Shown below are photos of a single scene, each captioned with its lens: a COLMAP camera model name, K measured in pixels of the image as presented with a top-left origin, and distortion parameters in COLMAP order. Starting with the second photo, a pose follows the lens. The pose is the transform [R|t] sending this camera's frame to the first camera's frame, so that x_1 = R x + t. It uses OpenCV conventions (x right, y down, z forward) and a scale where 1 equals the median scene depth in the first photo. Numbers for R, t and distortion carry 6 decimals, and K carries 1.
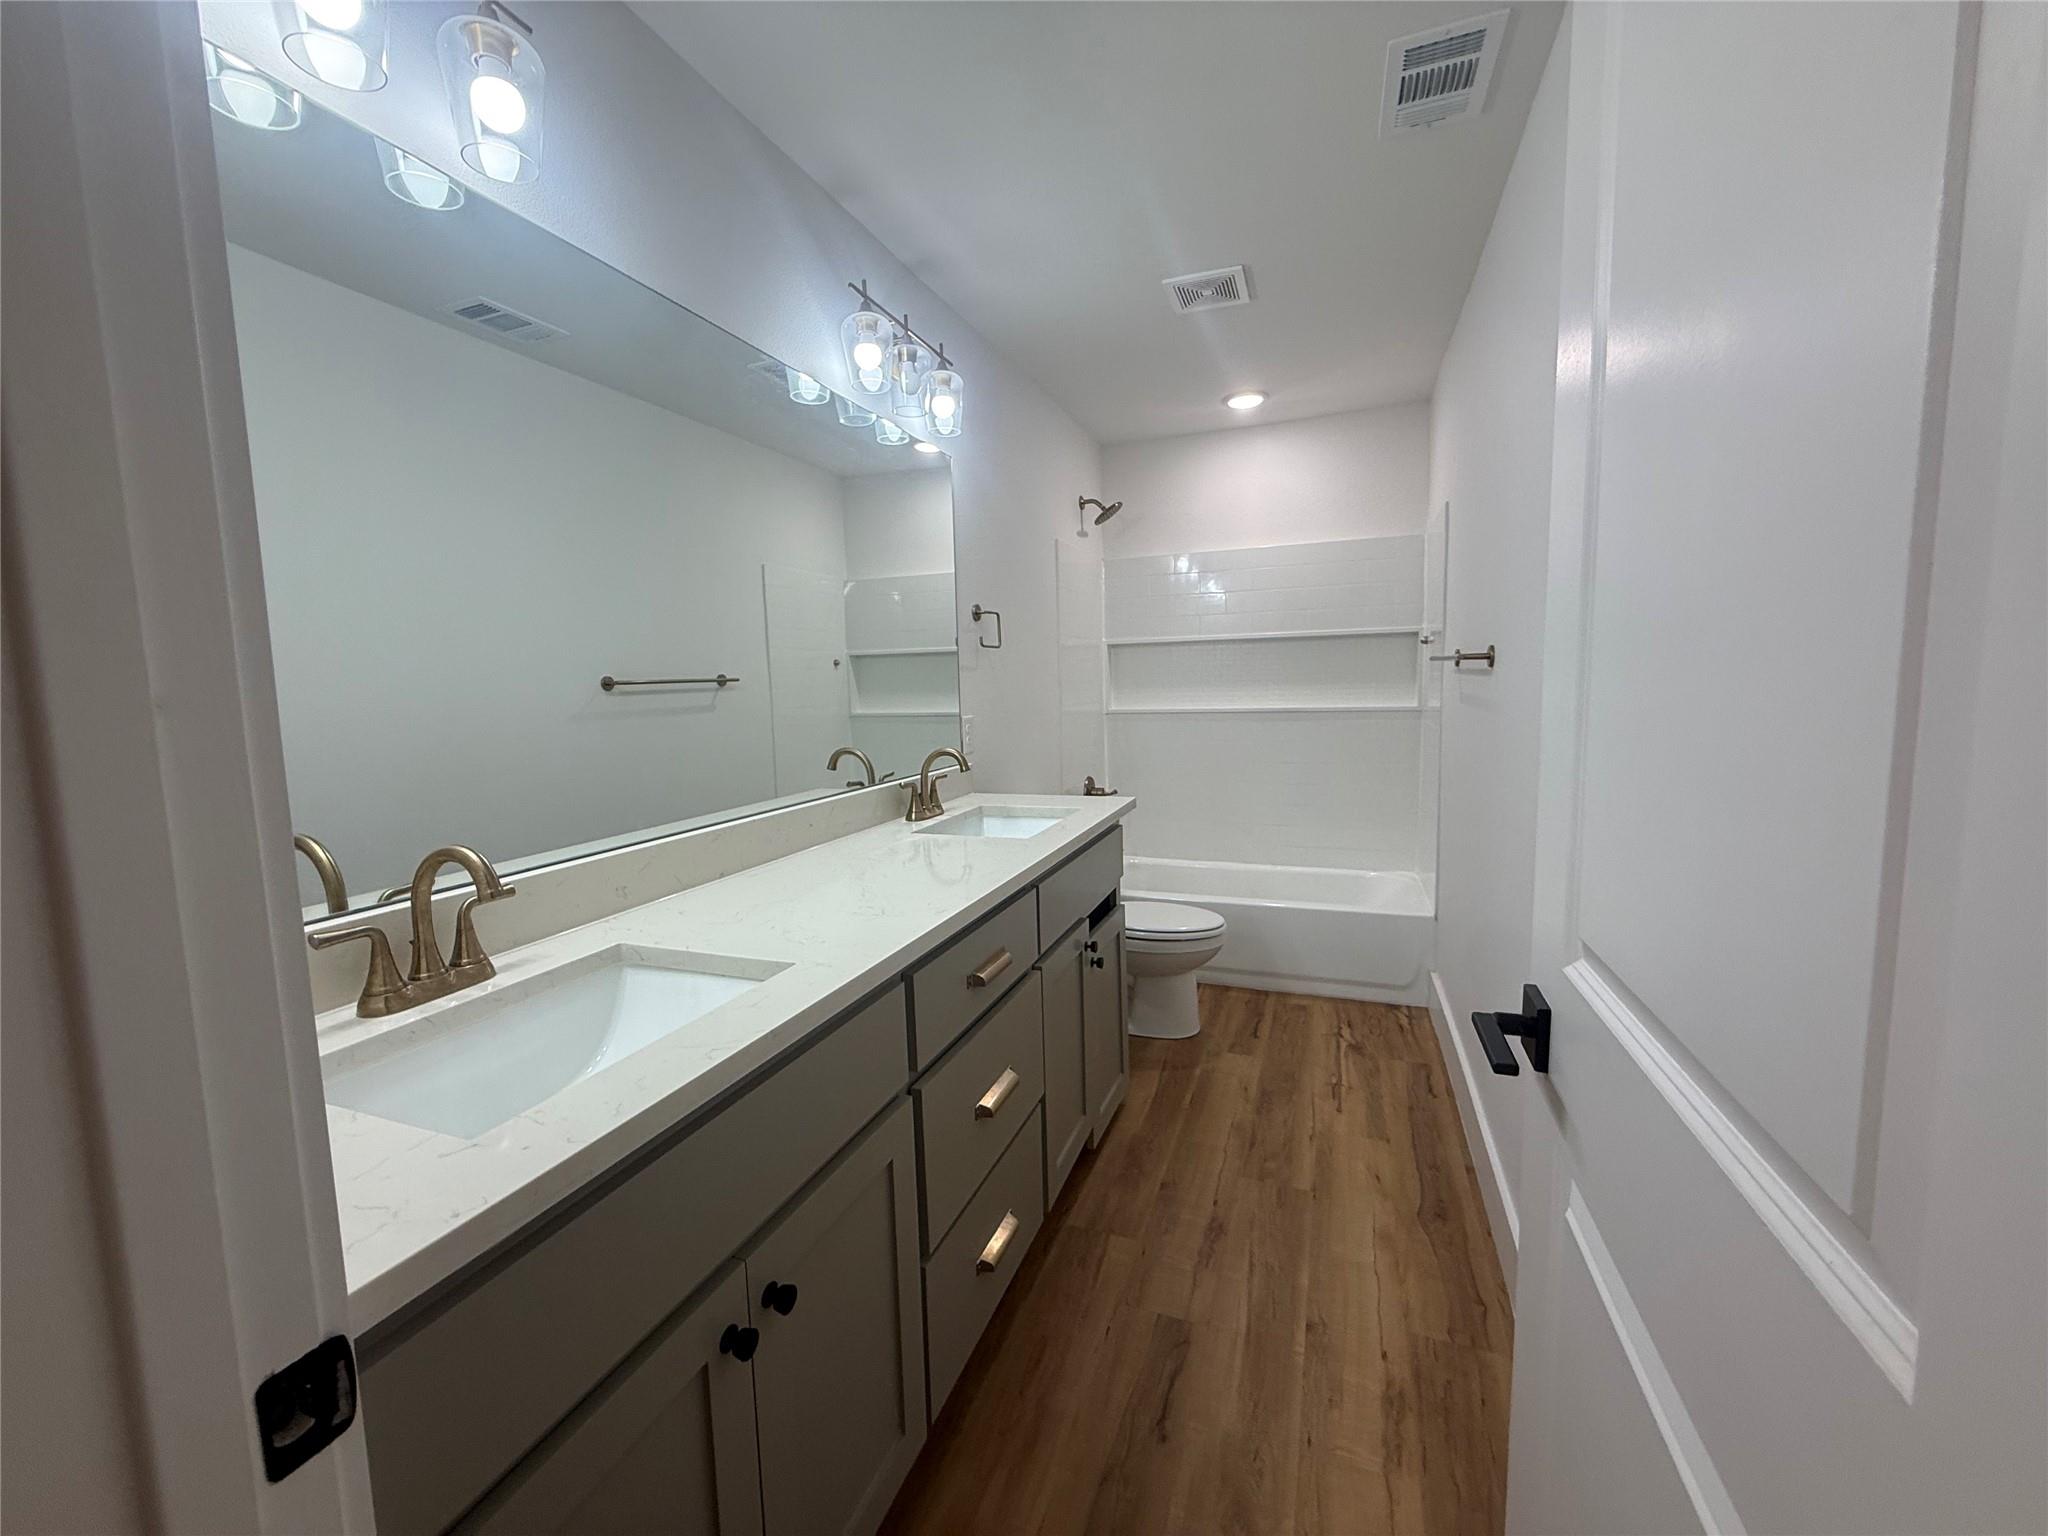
lens RADIAL K [[816.9, 0, 1017.0], [0, 816.9, 769.3], [0, 0, 1]] dist [-0.001273, 0.000052]
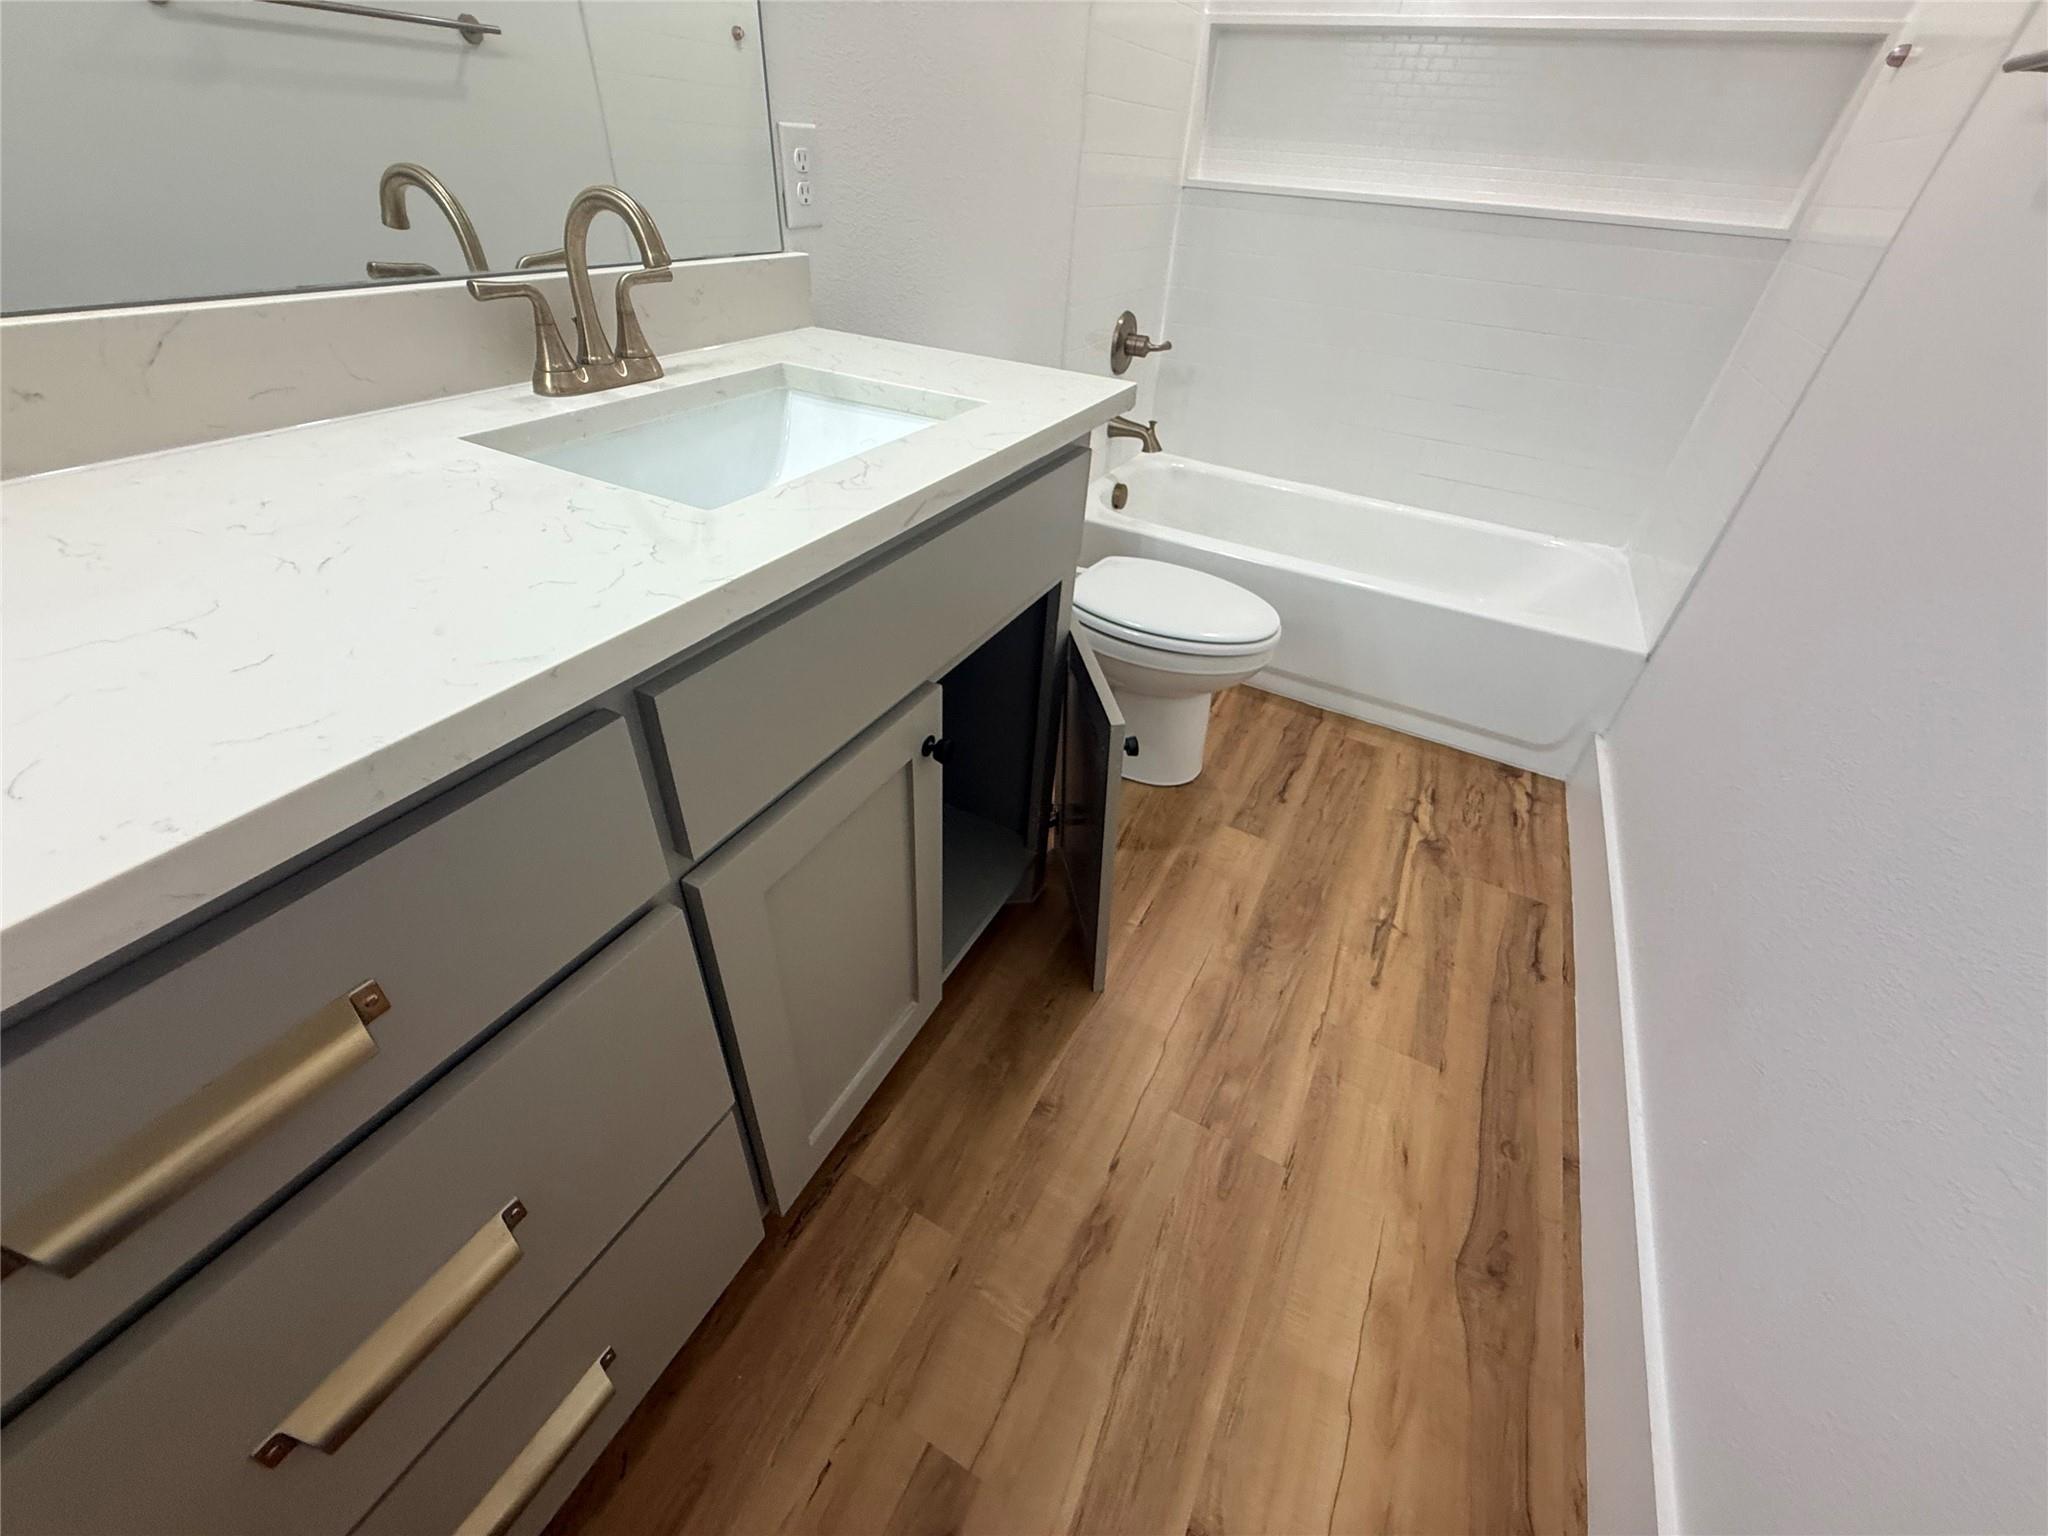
lens RADIAL K [[816.9, 0, 1019.5], [0, 816.9, 764.6], [0, 0, 1]] dist [-0.001273, 0.000052]
pose [[0.989354, 0.138978, -0.043176, 0.125387], [-0.097539, 0.853426, 0.512005, -0.008663], [0.108005, -0.502343, 0.857896, 0.493521]]
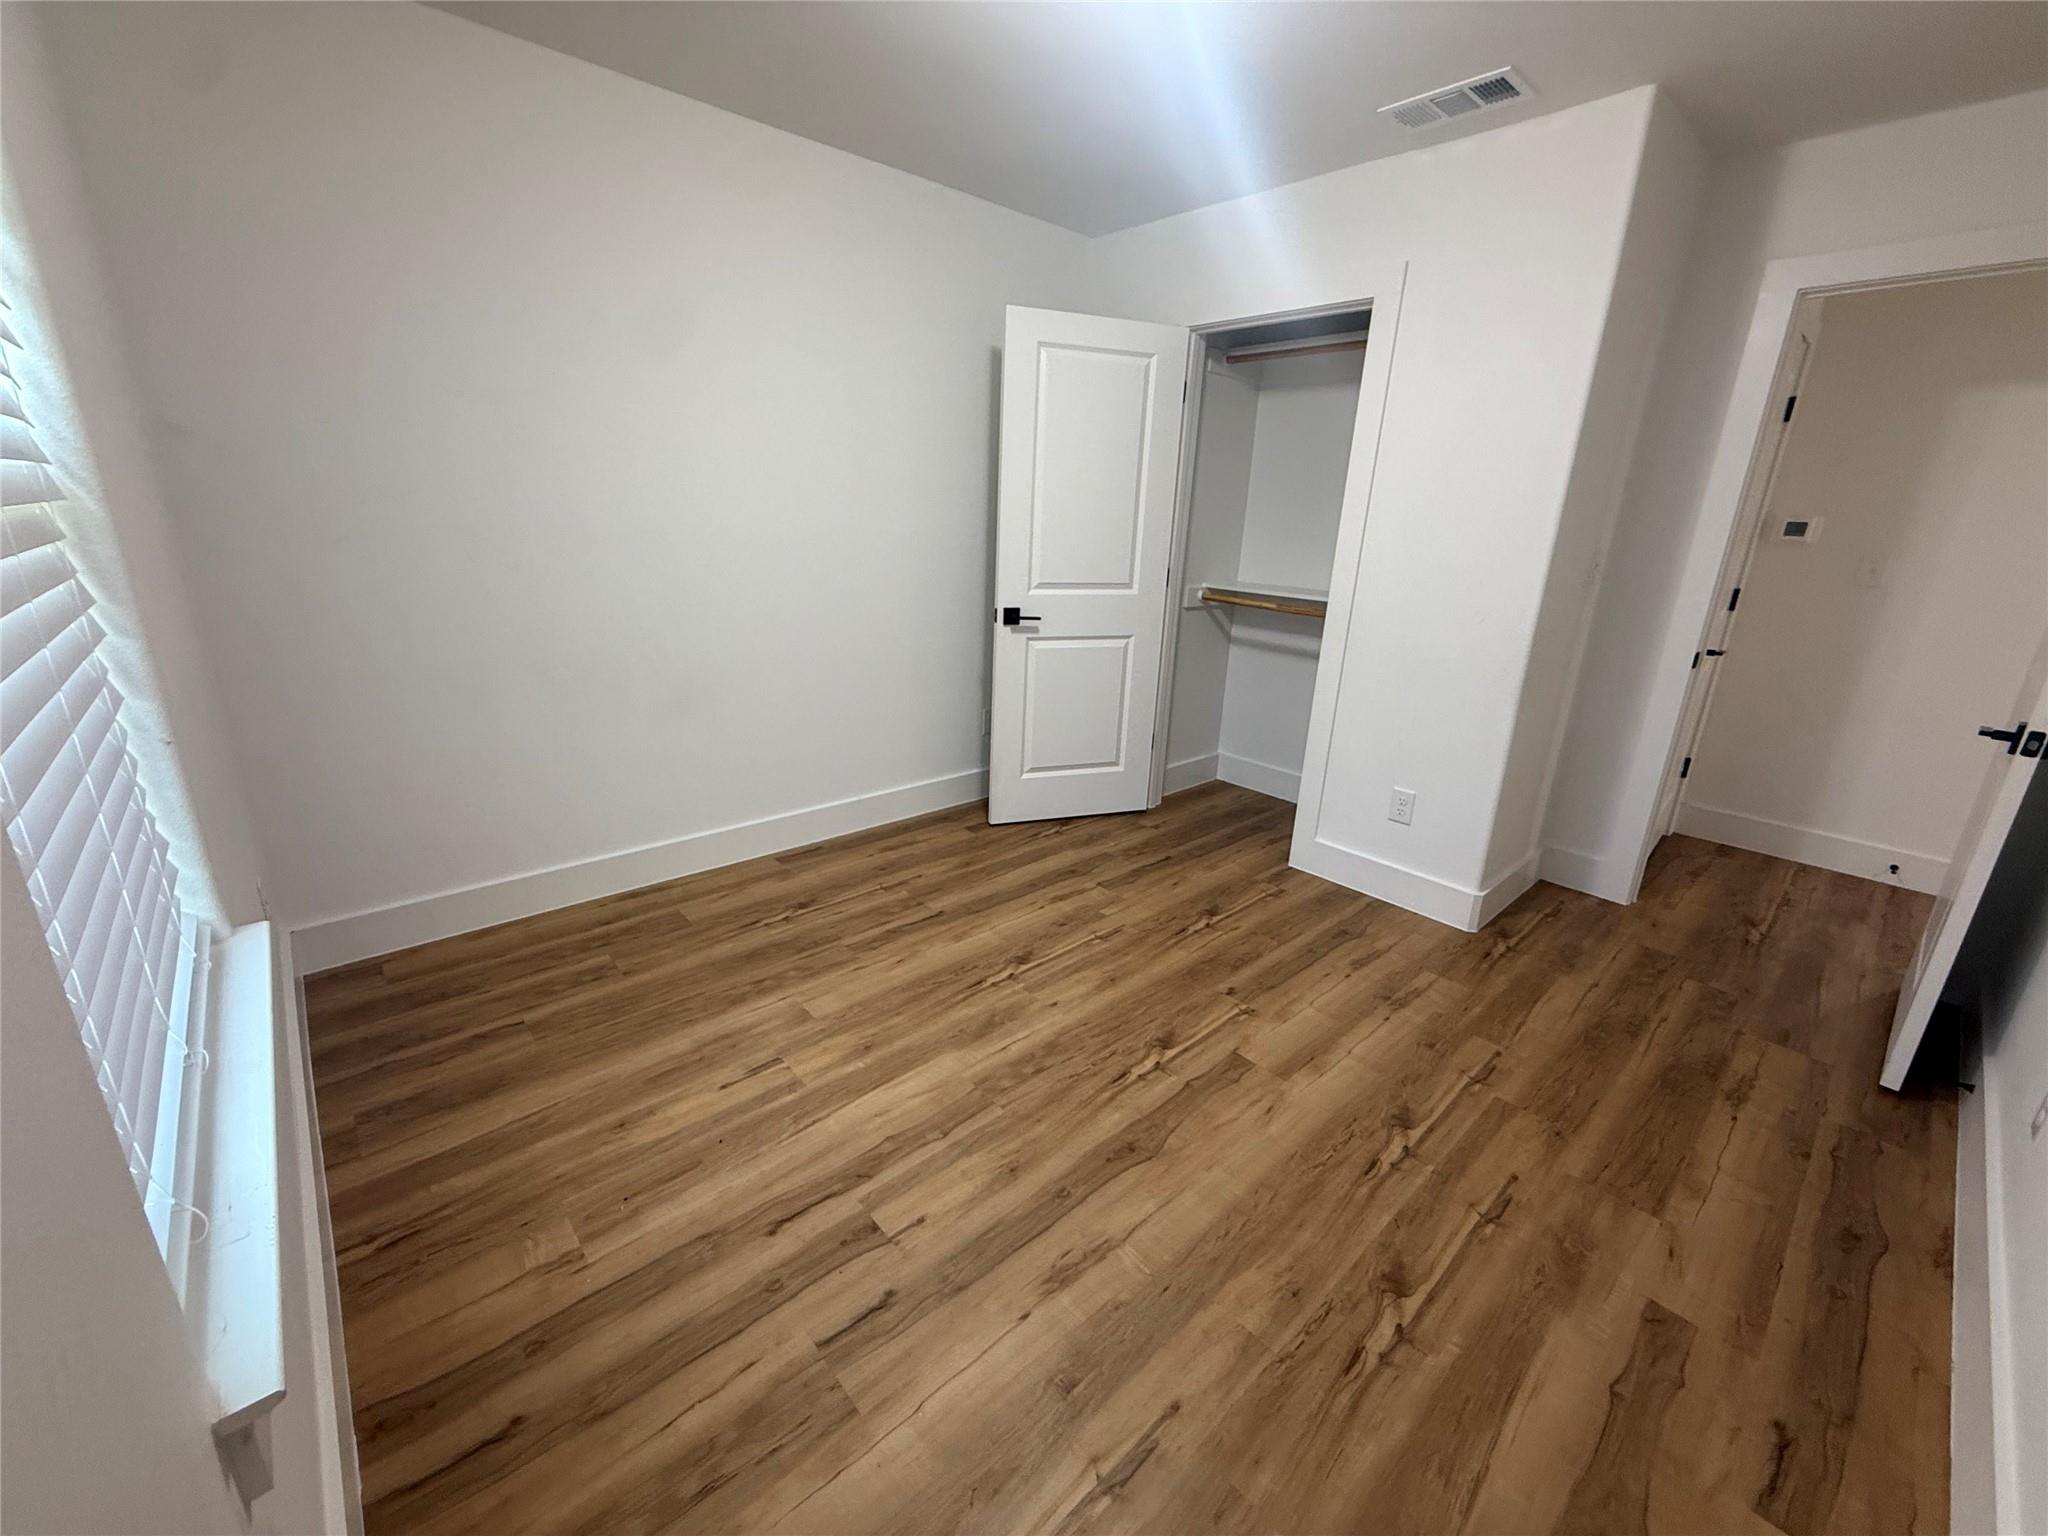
lens RADIAL K [[816.9, 0, 1017.8], [0, 816.9, 766.5], [0, 0, 1]] dist [-0.001273, 0.000052]
pose [[-0.891898, -0.136401, 0.431175, 0.491198], [0.041288, 0.924888, 0.377991, -0.199752], [-0.450347, 0.354932, -0.819274, 1.555580]]
